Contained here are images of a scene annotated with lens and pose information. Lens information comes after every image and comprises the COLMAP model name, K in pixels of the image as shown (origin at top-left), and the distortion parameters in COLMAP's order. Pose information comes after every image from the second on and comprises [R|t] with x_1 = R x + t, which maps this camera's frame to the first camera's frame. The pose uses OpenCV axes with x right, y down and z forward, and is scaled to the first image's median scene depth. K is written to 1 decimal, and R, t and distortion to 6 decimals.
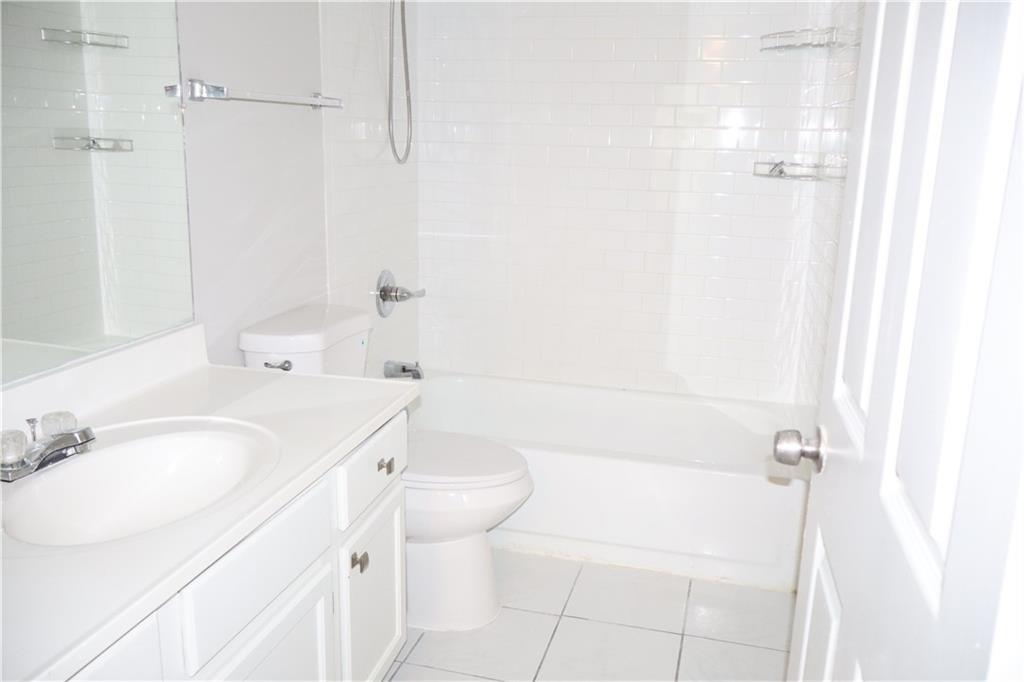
lens RADIAL K [[852.2, 0, 510.6], [0, 852.2, 341.8], [0, 0, 1]] dist [-0.010490, 0.017051]
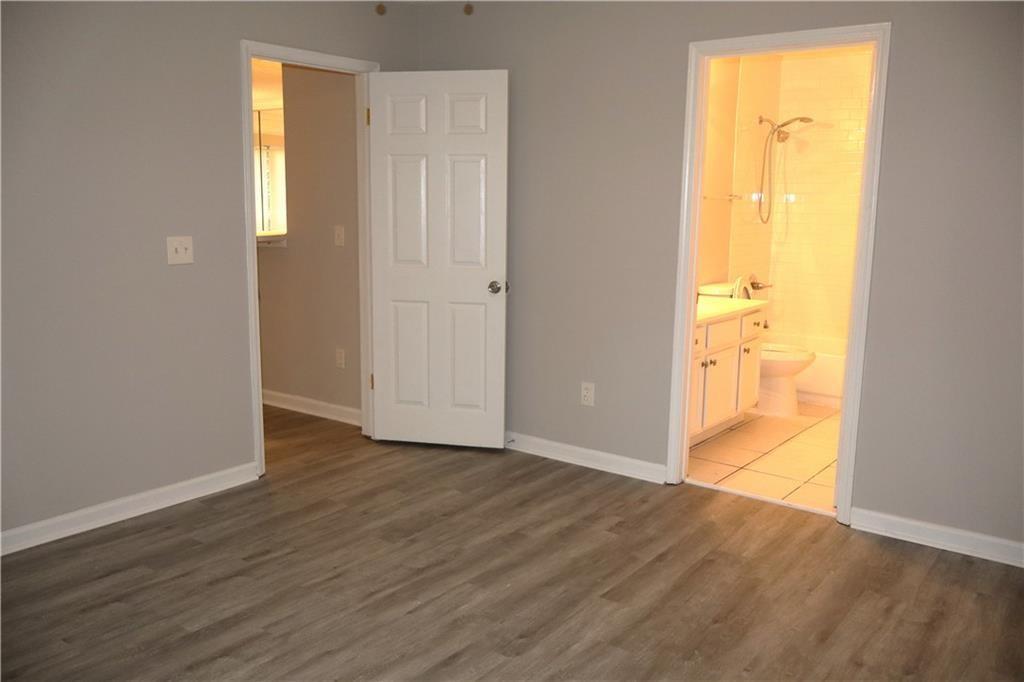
lens RADIAL K [[852.2, 0, 510.8], [0, 852.2, 339.8], [0, 0, 1]] dist [-0.010490, 0.017051]
pose [[0.923272, 0.047695, -0.381174, 0.118650], [-0.077775, 0.994921, -0.063895, 0.280812], [0.376191, 0.088638, 0.922293, -1.247617]]
